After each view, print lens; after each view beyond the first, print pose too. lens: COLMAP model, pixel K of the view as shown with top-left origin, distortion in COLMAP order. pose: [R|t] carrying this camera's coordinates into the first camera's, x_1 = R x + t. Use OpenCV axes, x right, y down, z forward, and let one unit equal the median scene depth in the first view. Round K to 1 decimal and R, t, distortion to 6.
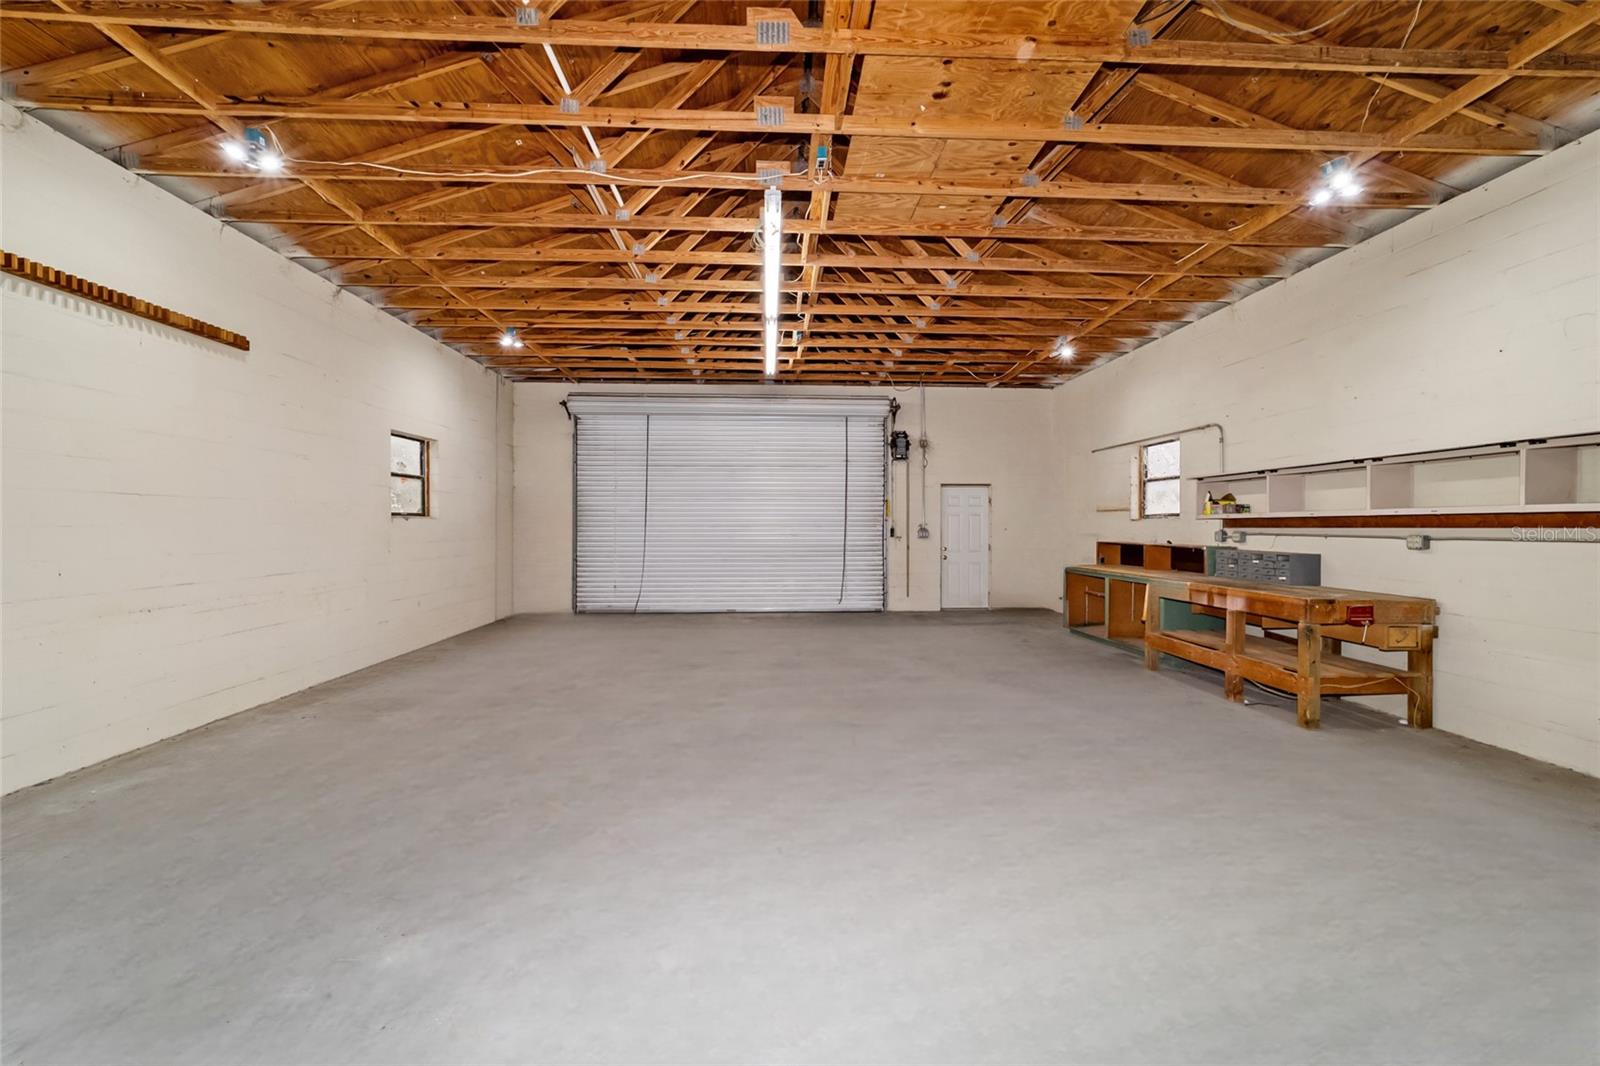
lens RADIAL K [[620.3, 0, 799.0], [0, 620.3, 530.3], [0, 0, 1]] dist [-0.000626, 0.000380]
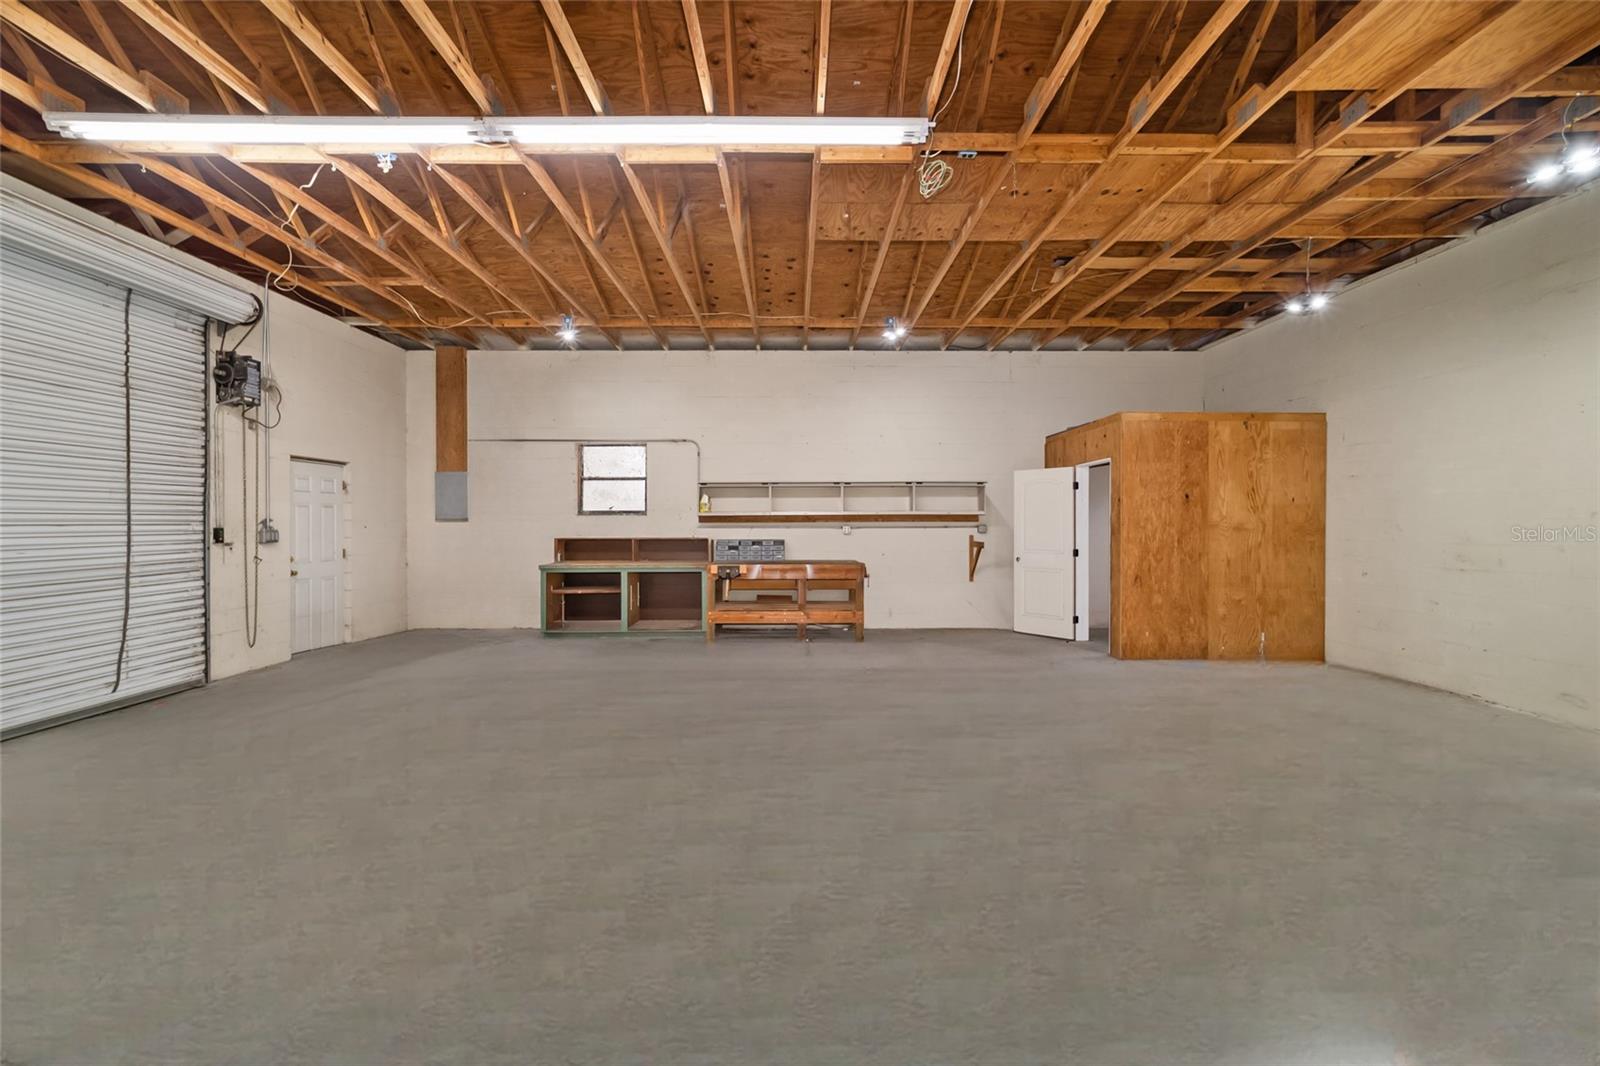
lens RADIAL K [[620.3, 0, 800.3], [0, 620.3, 531.3], [0, 0, 1]] dist [-0.000626, 0.000380]
pose [[0.051336, -0.020650, 0.998468, -0.373791], [0.008202, 0.999761, 0.020255, -0.007062], [-0.998648, 0.007149, 0.051494, 0.458776]]
